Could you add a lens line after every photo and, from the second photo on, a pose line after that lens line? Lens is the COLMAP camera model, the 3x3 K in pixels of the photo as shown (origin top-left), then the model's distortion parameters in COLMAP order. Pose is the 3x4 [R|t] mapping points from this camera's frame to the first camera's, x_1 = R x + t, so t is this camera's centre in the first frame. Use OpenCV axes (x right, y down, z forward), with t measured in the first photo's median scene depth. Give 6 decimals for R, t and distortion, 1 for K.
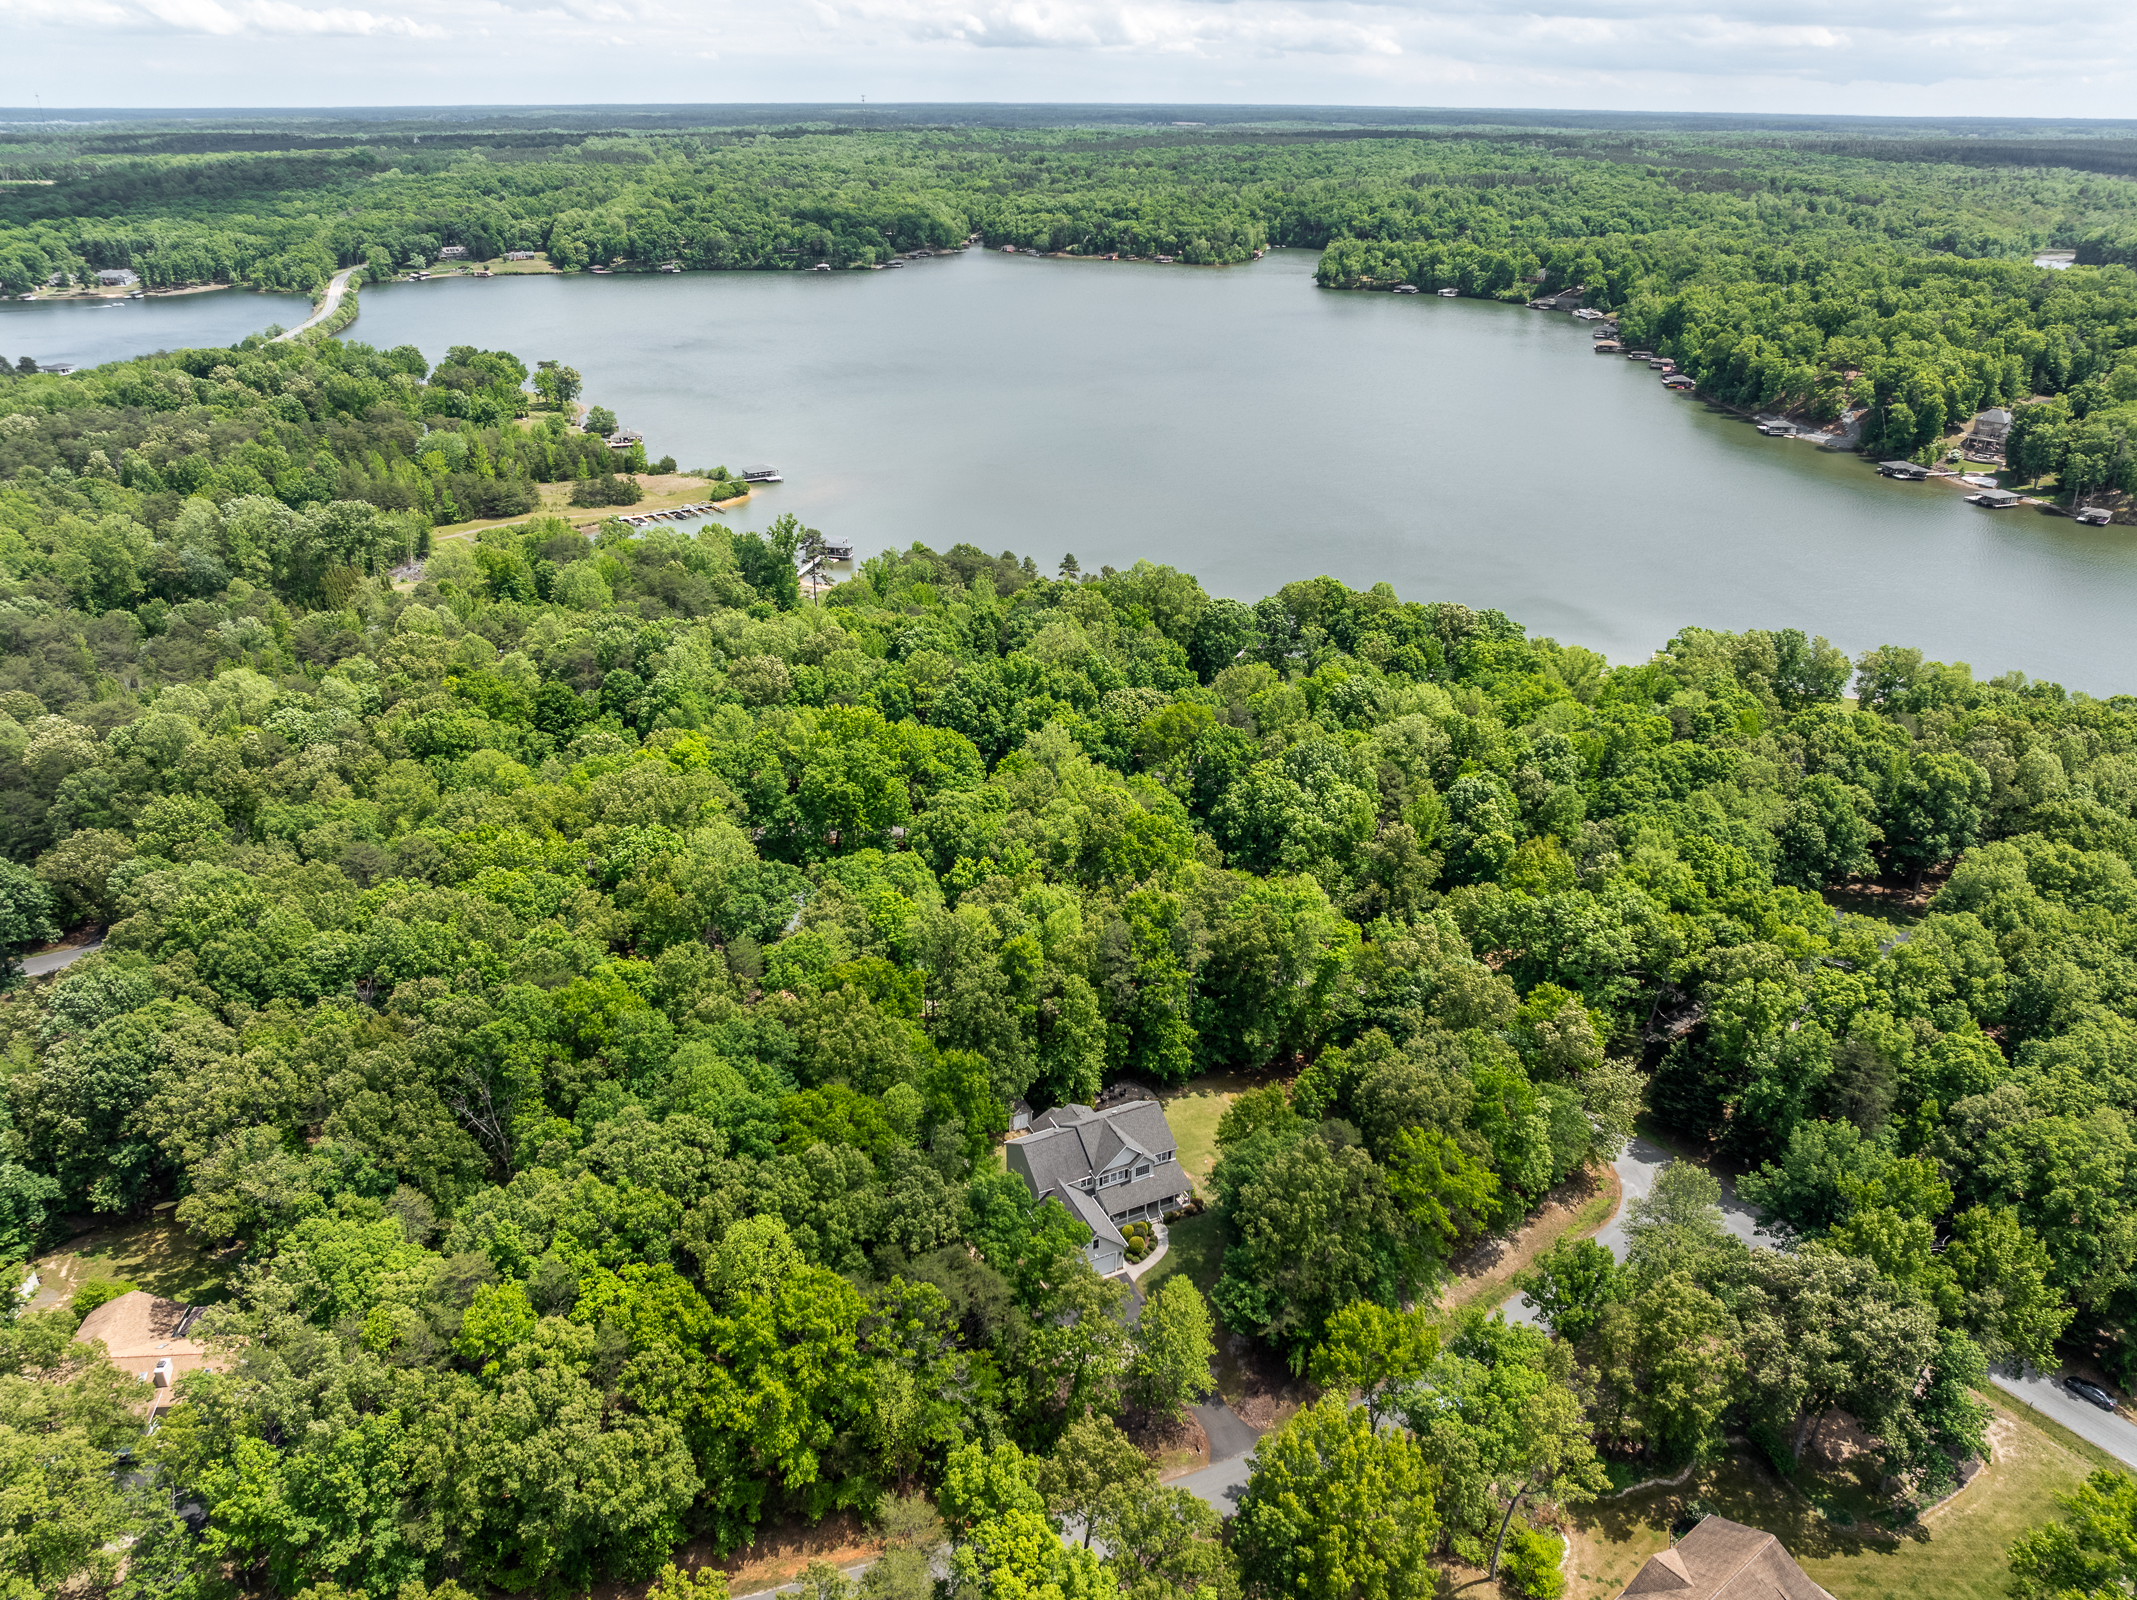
lens RADIAL K [[1485.0, 0, 1084.7], [0, 1485.0, 798.6], [0, 0, 1]] dist [-0.072917, 0.033202]
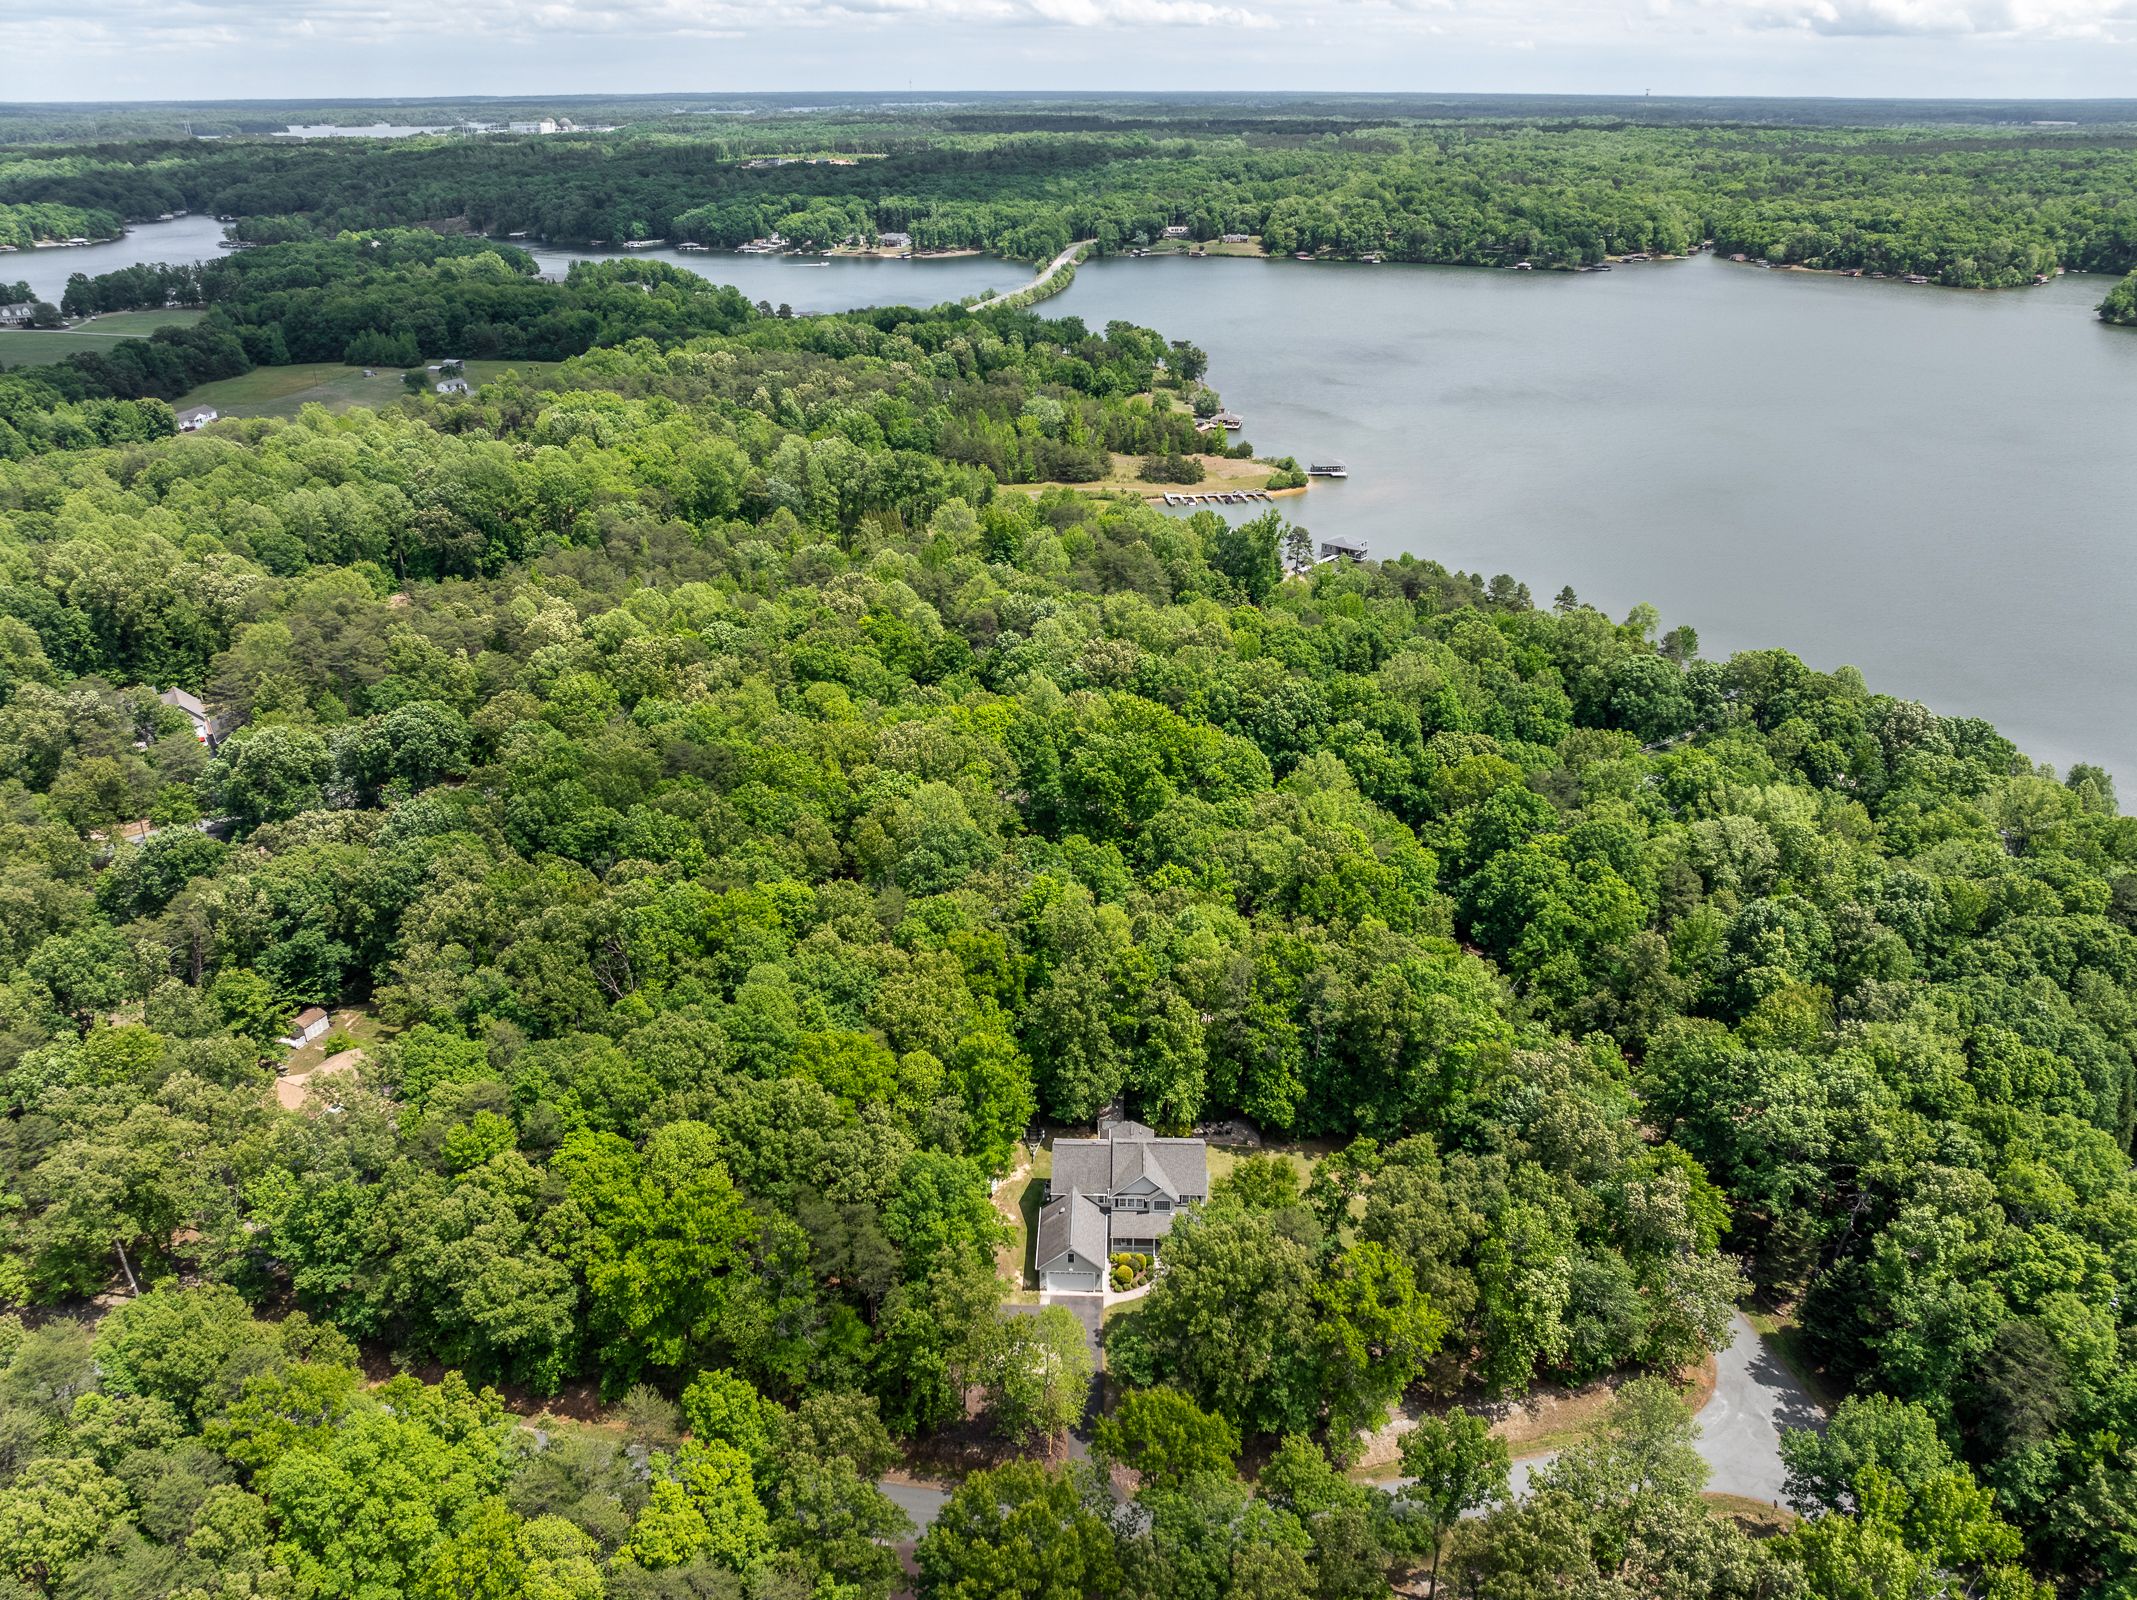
lens RADIAL K [[1485.3, 0, 1068.5], [0, 1485.3, 800.0], [0, 0, 1]] dist [-0.070364, 0.038072]
pose [[0.886845, 0.192062, -0.420260, 0.069309], [-0.189770, 0.980669, 0.047715, -0.009591], [0.421299, 0.037437, 0.906149, 0.015086]]
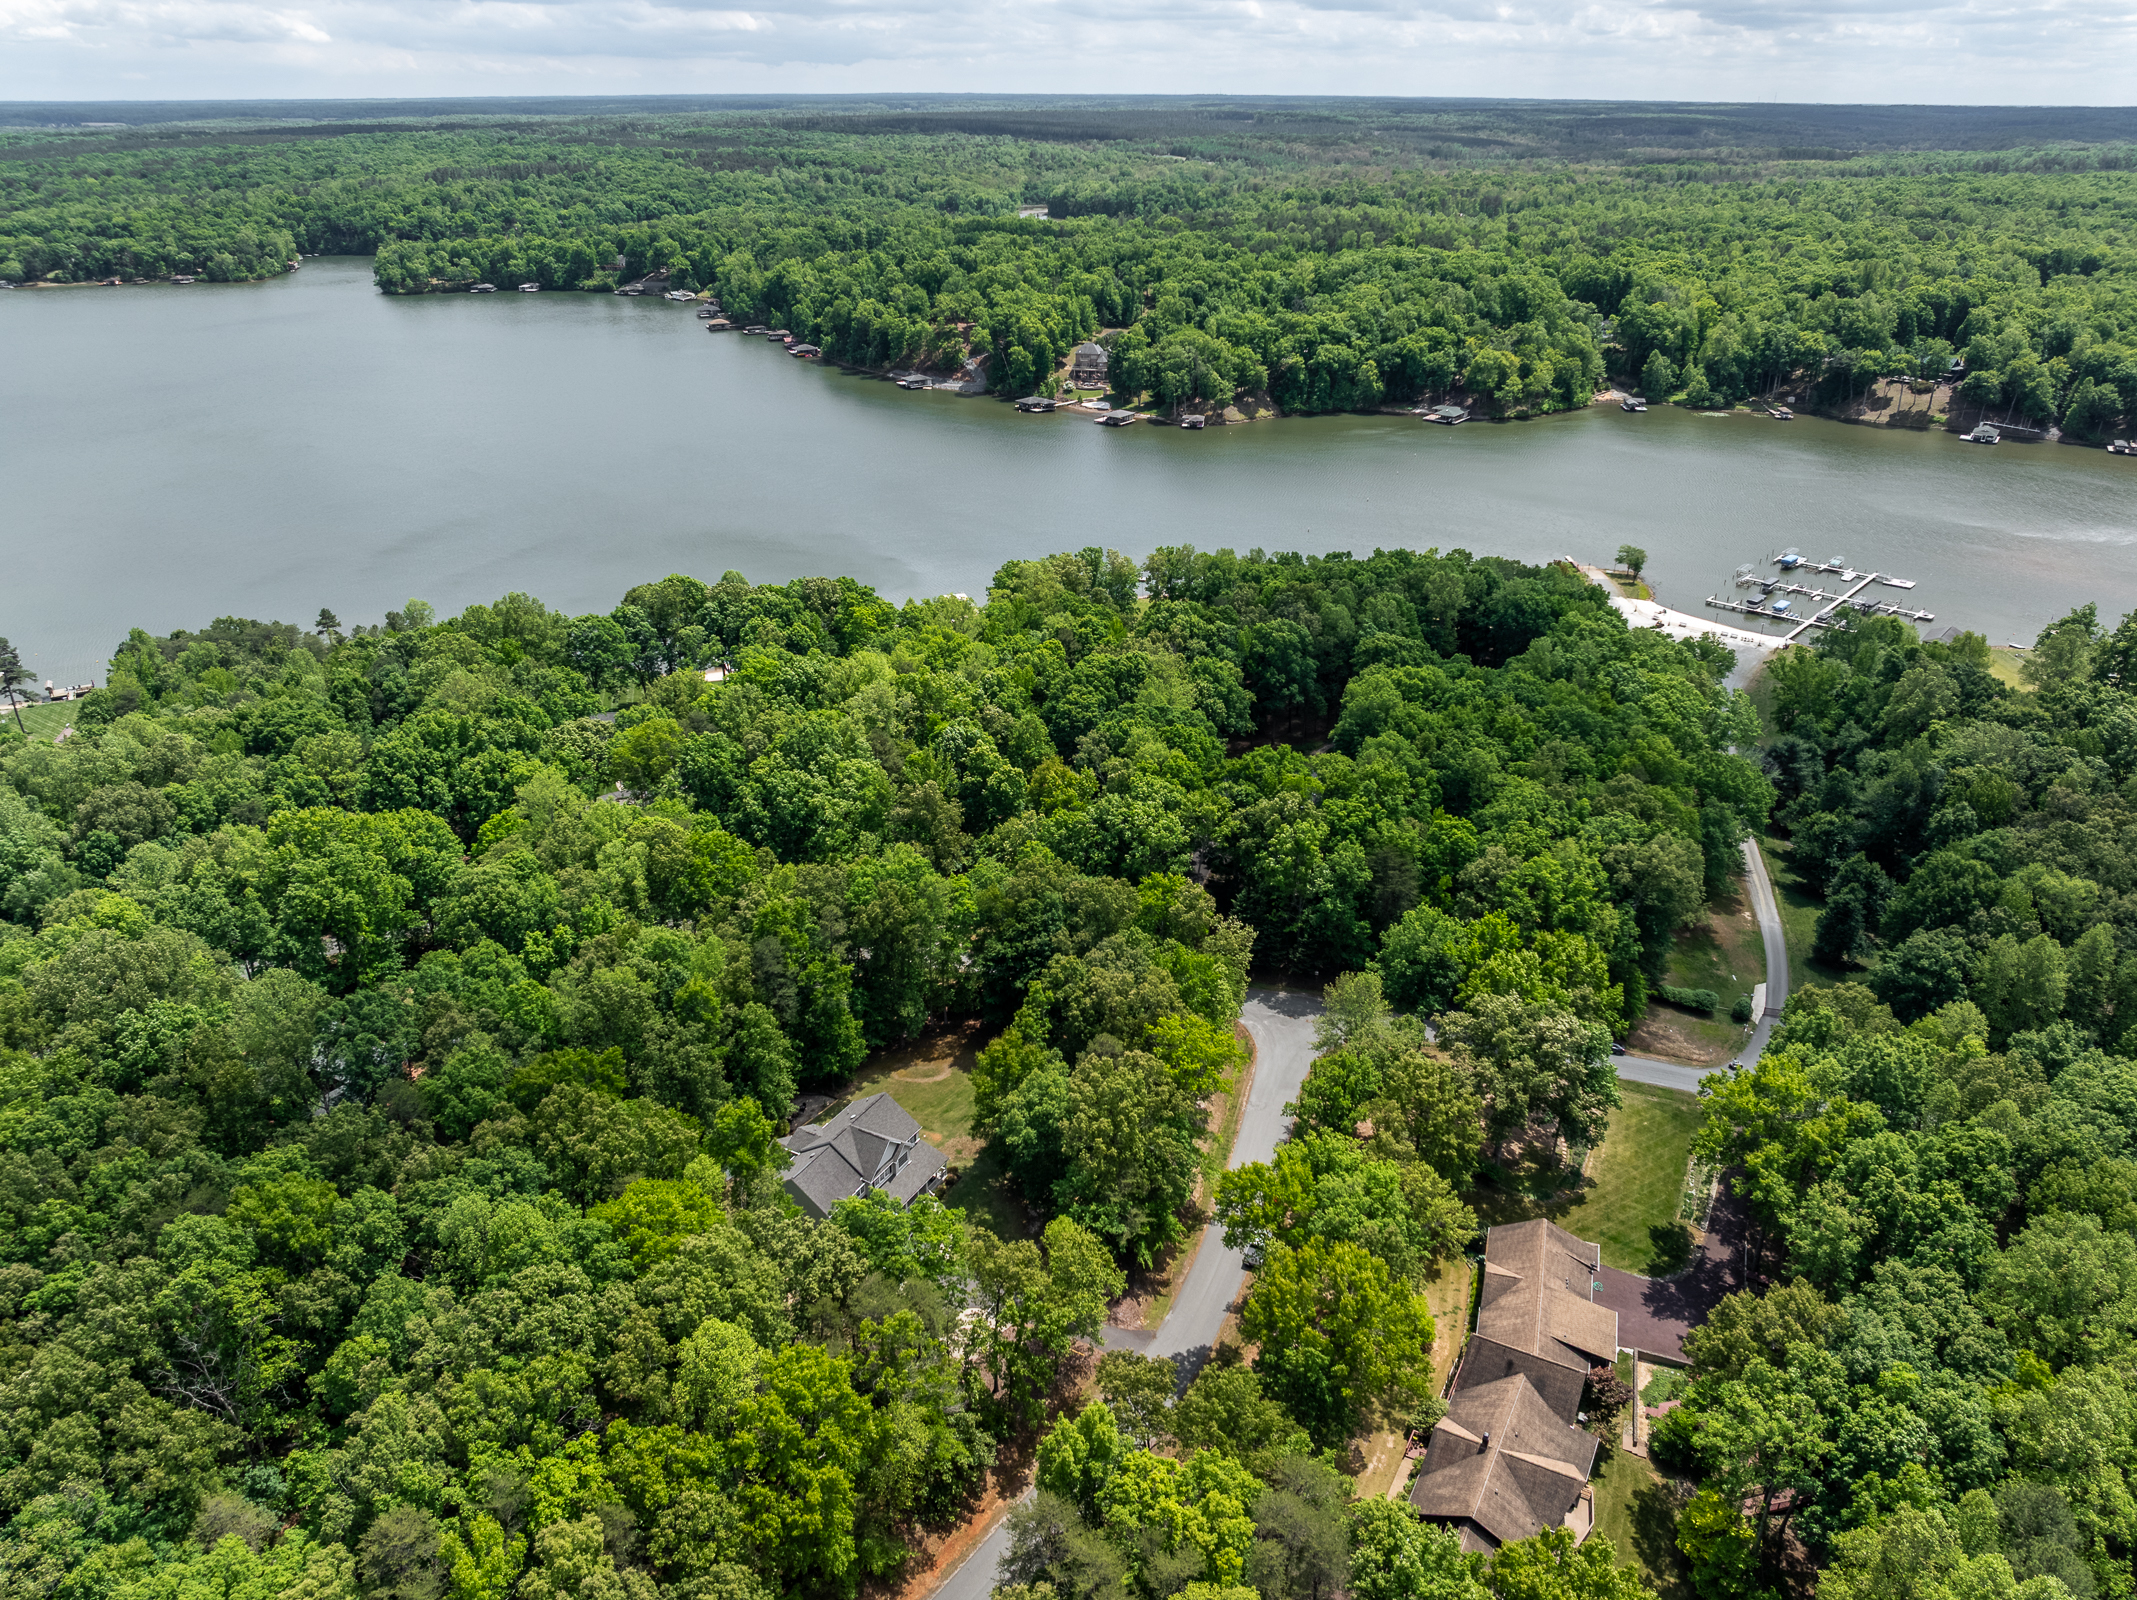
lens RADIAL K [[1485.0, 0, 1084.7], [0, 1485.0, 798.6], [0, 0, 1]] dist [-0.072917, 0.033202]
pose [[0.819961, -0.246566, 0.516595, -0.063437], [0.242204, 0.967151, 0.077177, -0.006654], [-0.518654, 0.061839, 0.852745, 0.012427]]
